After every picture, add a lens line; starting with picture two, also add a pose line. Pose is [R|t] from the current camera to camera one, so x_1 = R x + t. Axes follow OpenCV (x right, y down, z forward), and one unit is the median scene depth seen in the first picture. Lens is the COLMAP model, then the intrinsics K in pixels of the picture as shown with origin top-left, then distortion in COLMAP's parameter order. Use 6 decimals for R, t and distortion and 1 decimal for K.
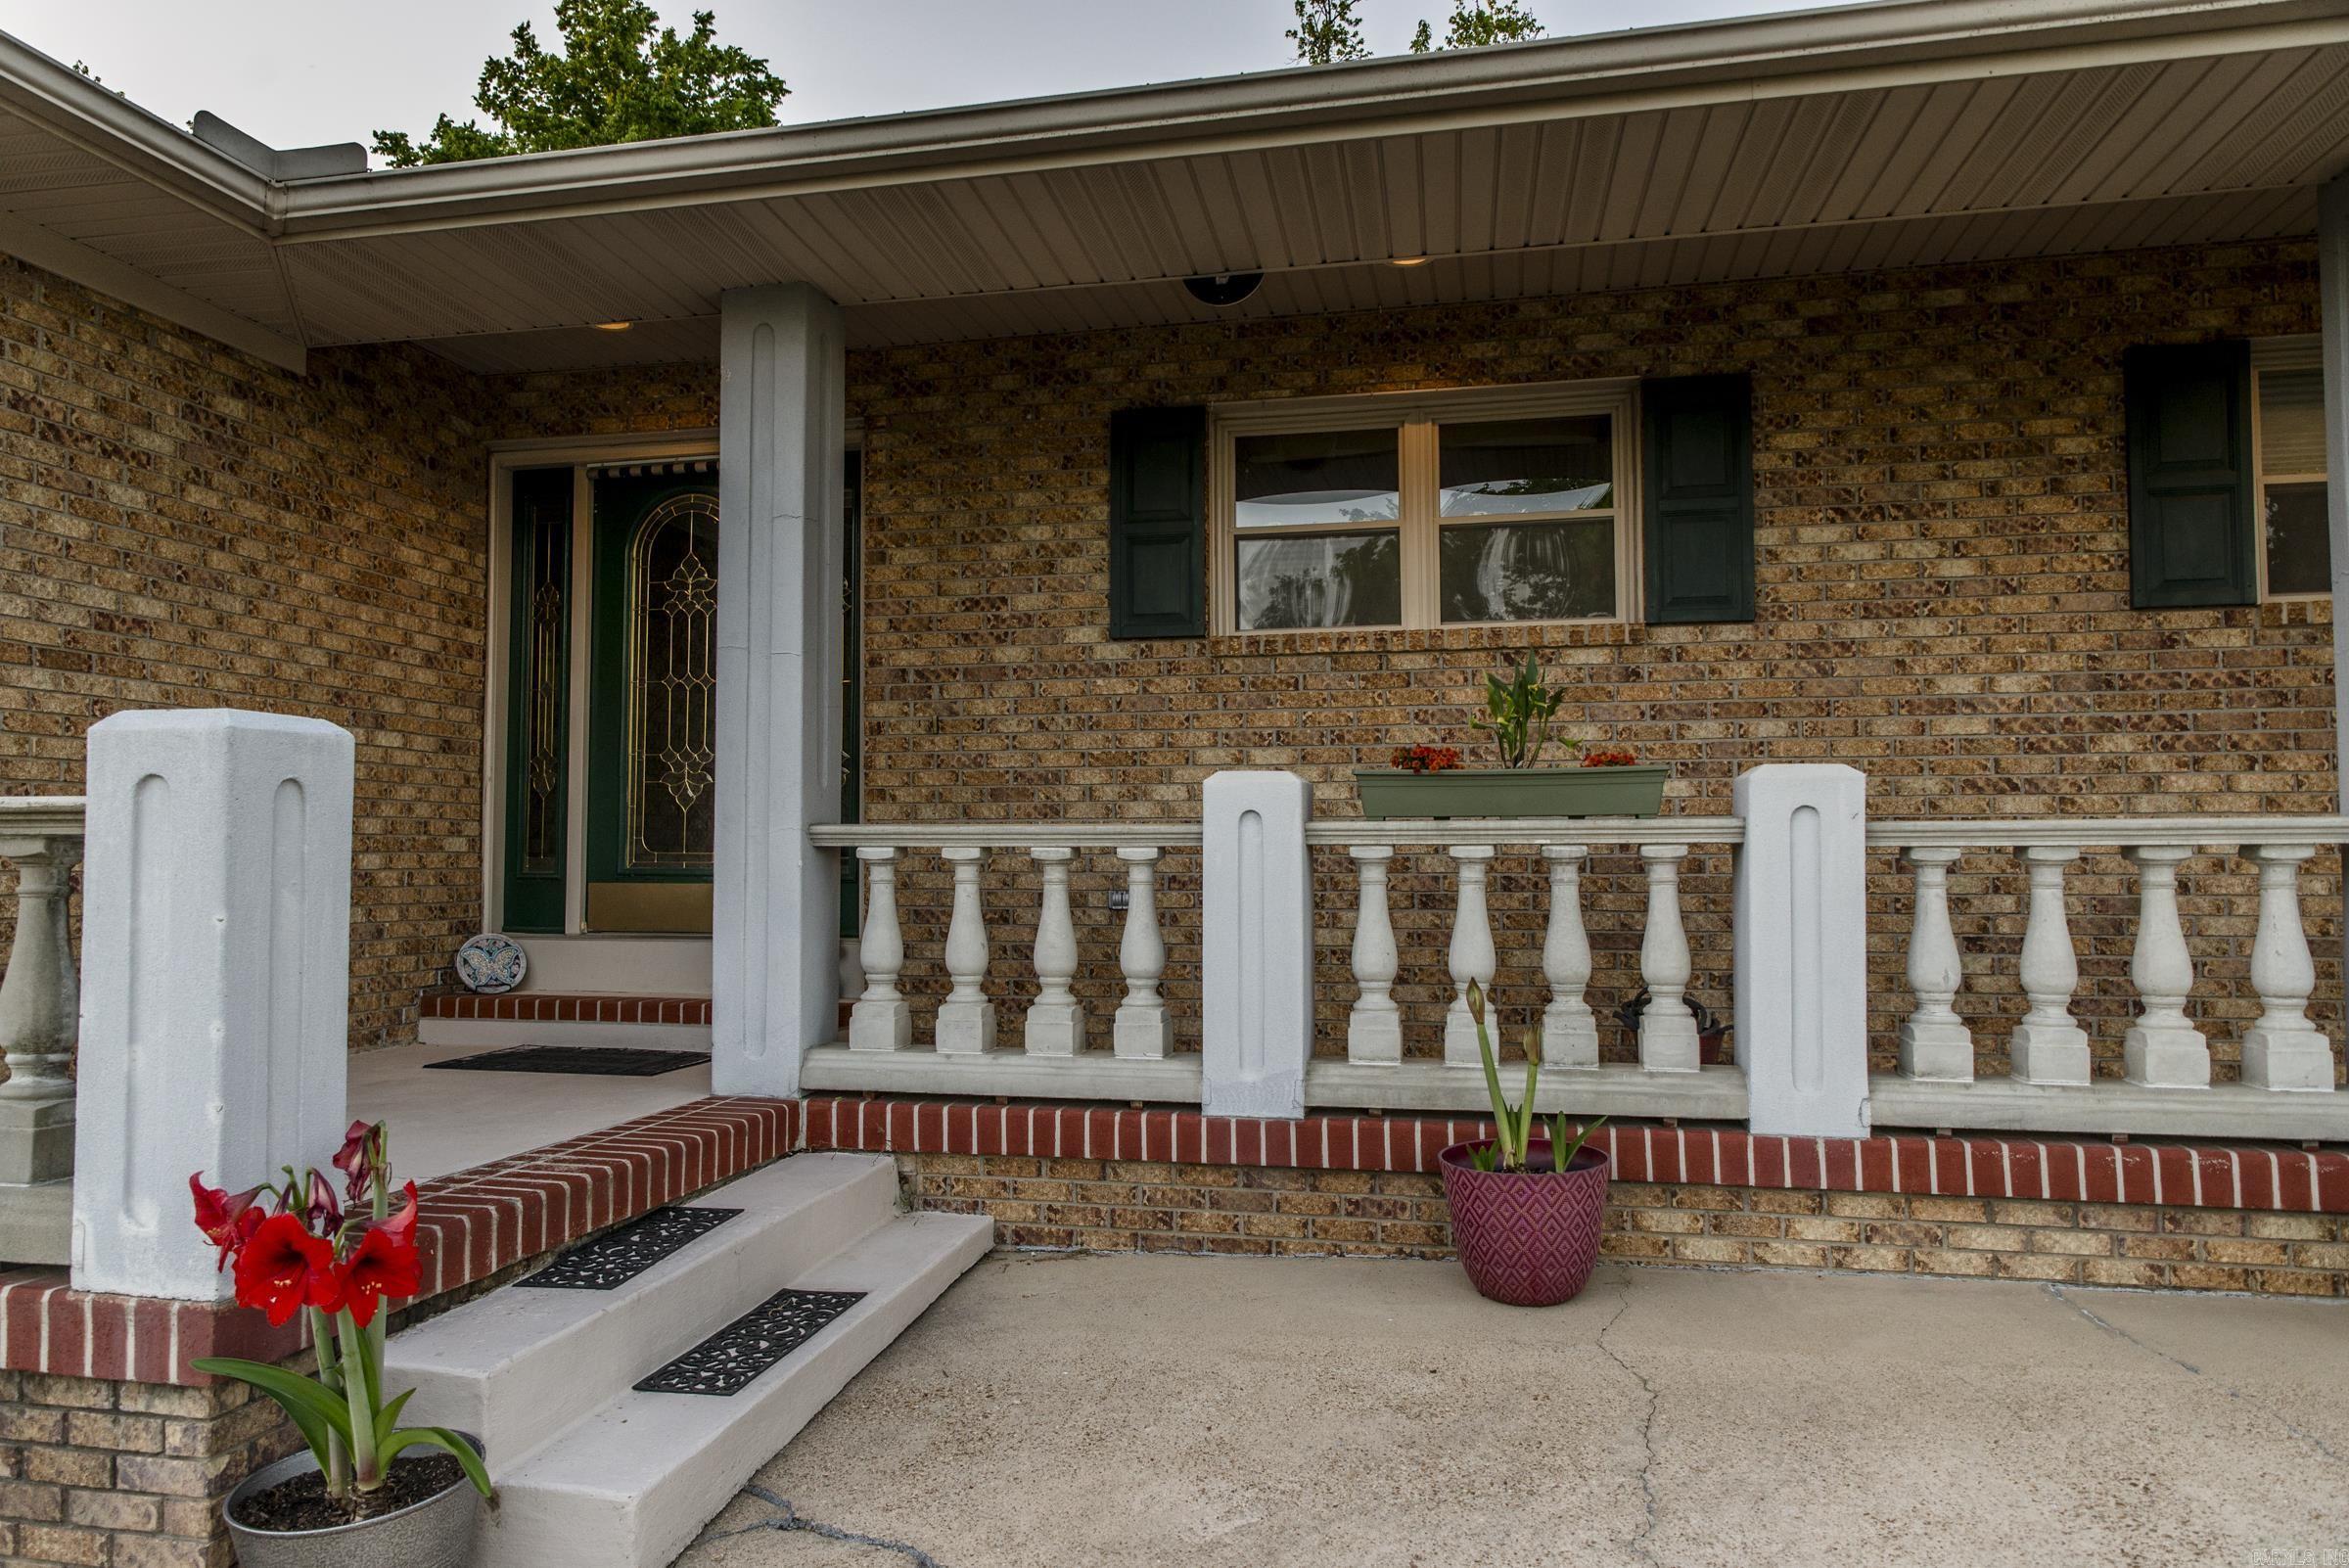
lens RADIAL K [[1560.5, 0, 1174.5], [0, 1560.5, 784.0], [0, 0, 1]] dist [-0.002852, 0.001876]
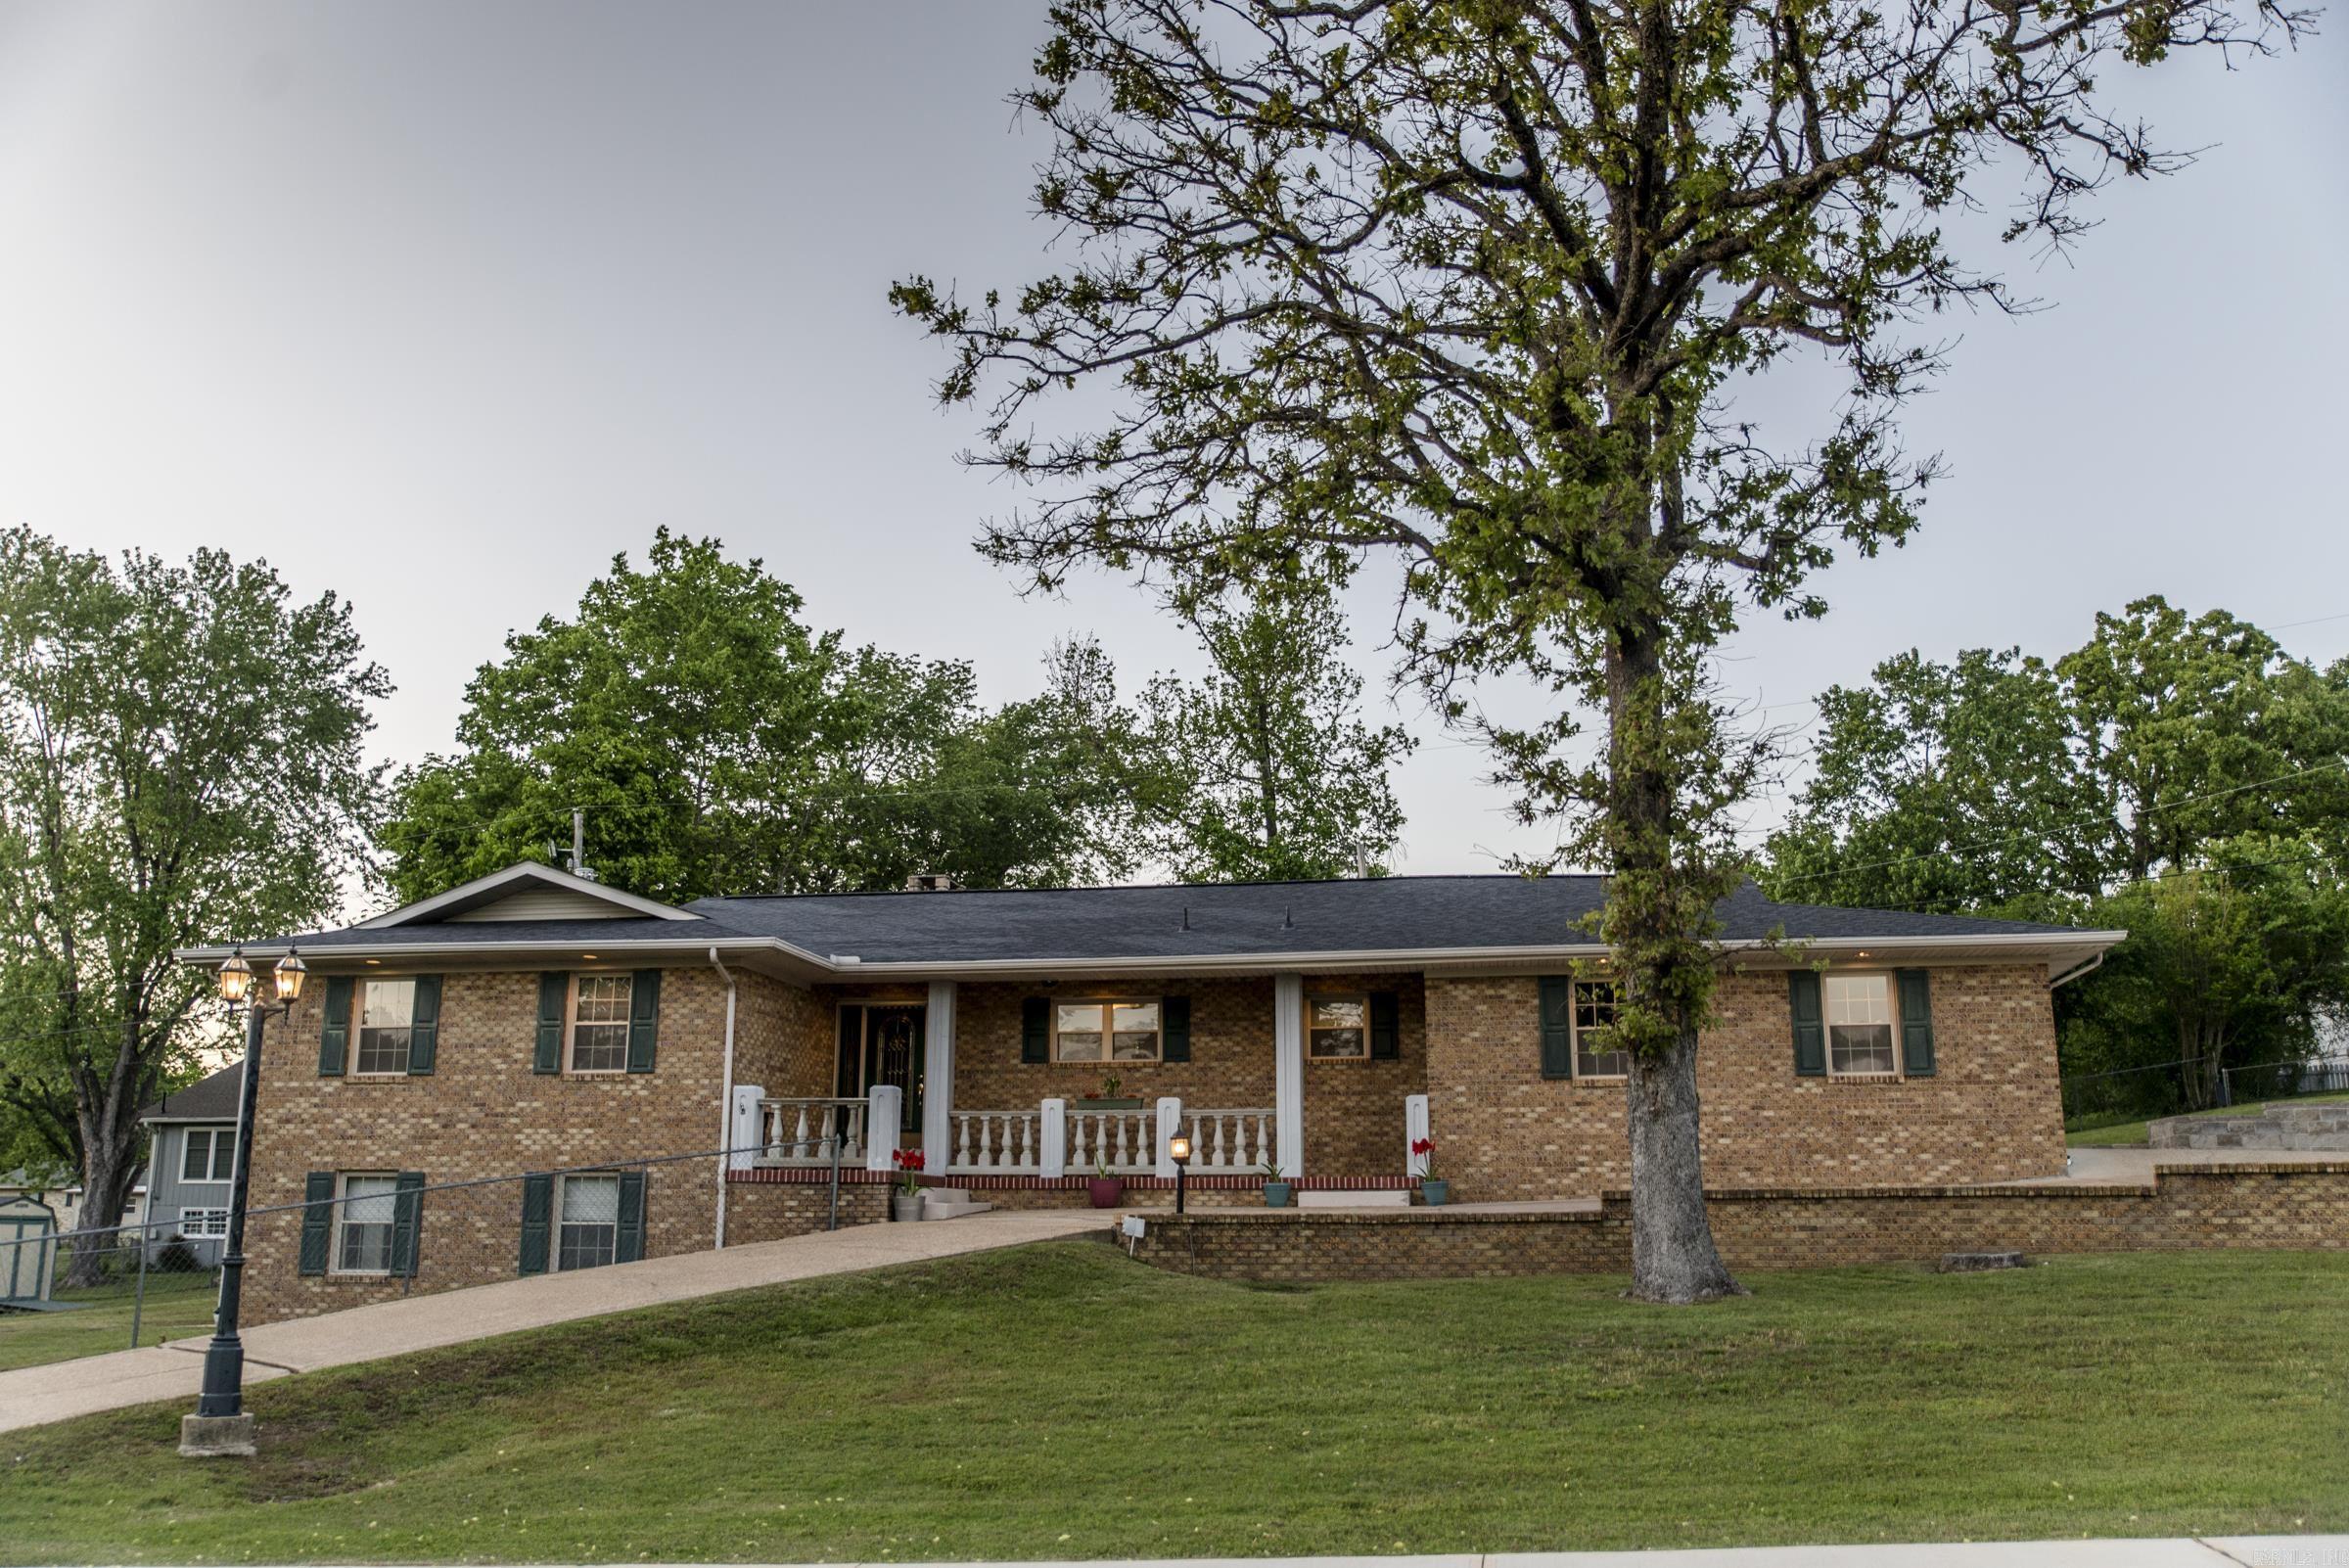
lens RADIAL K [[2070.5, 0, 1174.5], [0, 2070.5, 784.0], [0, 0, 1]] dist [-0.010792, -0.004122]
pose [[0.999833, 0.008463, 0.016189, 0.282283], [-0.005695, 0.986450, -0.163962, 0.069961], [-0.017357, 0.163843, 0.986334, -4.756409]]
